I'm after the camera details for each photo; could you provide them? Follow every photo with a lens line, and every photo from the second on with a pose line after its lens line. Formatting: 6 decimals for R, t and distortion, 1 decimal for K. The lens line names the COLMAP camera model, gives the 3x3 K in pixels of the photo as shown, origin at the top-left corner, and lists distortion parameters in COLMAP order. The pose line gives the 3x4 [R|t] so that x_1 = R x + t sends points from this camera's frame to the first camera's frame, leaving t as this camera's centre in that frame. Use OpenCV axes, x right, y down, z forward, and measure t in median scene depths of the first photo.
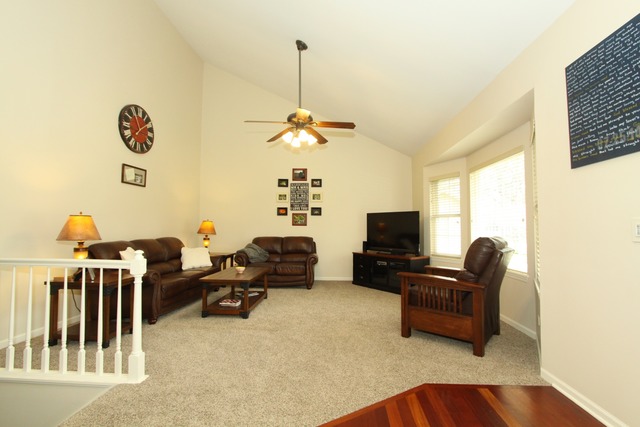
lens RADIAL K [[293.7, 0, 317.7], [0, 293.7, 214.8], [0, 0, 1]] dist [-0.009463, -0.000635]
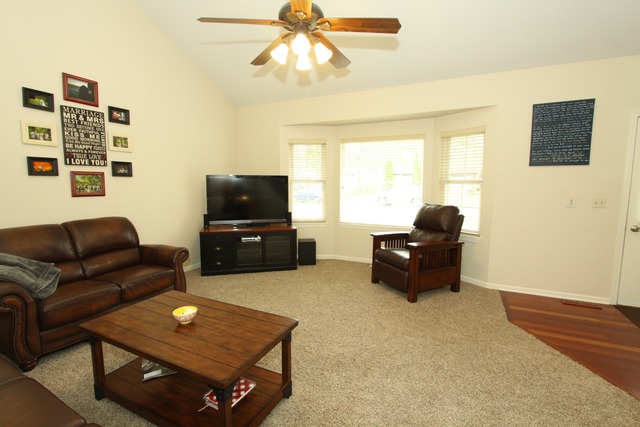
lens RADIAL K [[293.7, 0, 319.8], [0, 293.7, 213.2], [0, 0, 1]] dist [-0.009463, -0.000635]
pose [[0.379354, -0.104359, 0.919347, -0.374612], [-0.041305, 0.990718, 0.129505, -0.016027], [-0.924329, -0.087102, 0.371523, 0.447131]]
